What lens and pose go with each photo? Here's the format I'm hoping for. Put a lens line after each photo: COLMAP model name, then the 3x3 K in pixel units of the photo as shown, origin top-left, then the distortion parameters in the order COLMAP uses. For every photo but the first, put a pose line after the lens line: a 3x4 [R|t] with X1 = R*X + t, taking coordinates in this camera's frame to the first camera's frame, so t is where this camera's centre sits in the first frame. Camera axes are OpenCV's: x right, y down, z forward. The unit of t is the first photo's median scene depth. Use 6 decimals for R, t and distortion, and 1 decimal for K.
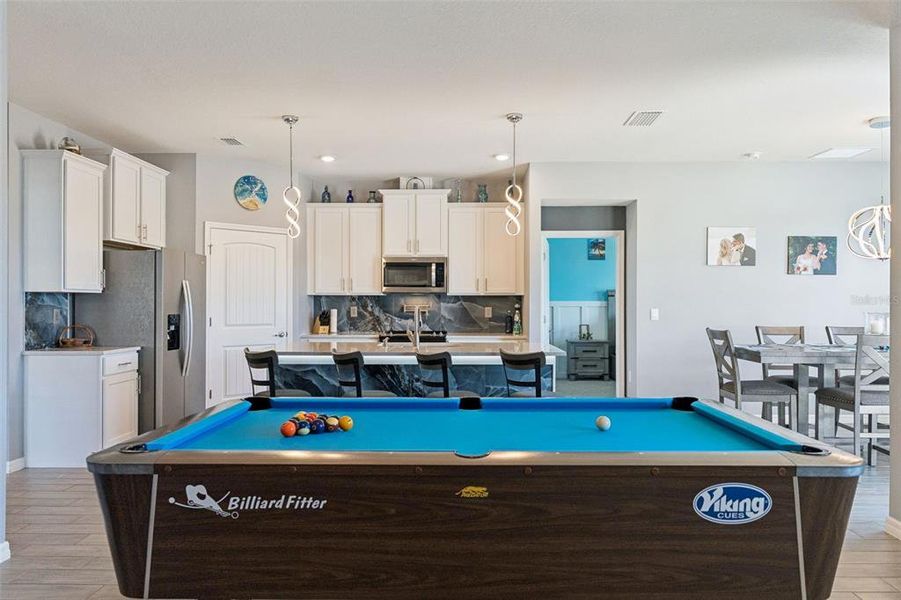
lens RADIAL K [[637.2, 0, 457.8], [0, 637.2, 298.0], [0, 0, 1]] dist [-0.000632, -0.002886]
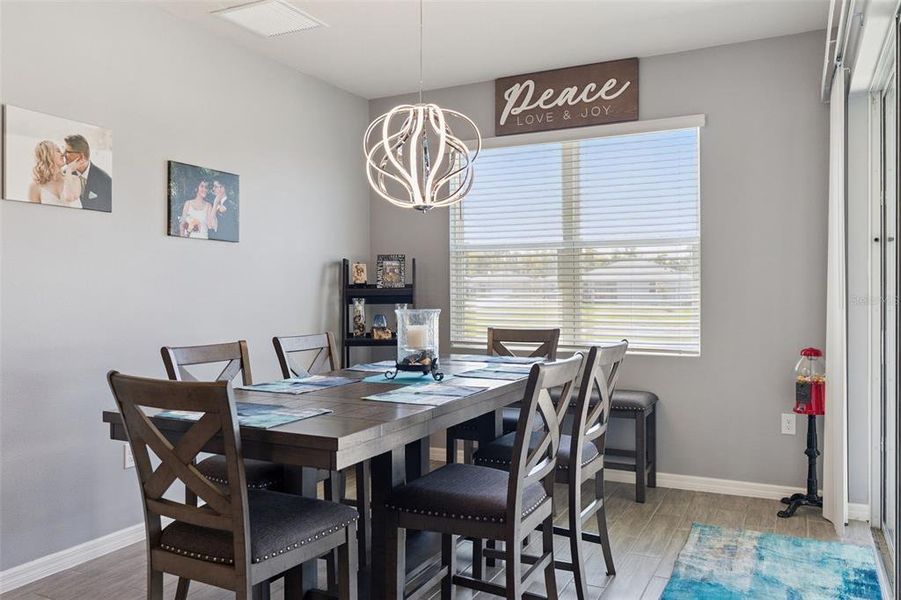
lens RADIAL K [[686.7, 0, 454.5], [0, 686.7, 297.1], [0, 0, 1]] dist [-0.000120, -0.002689]
pose [[0.429977, -0.013434, 0.902740, 0.122320], [-0.001968, 0.999873, 0.015817, 0.002294], [-0.902838, -0.008577, 0.429896, 0.552265]]
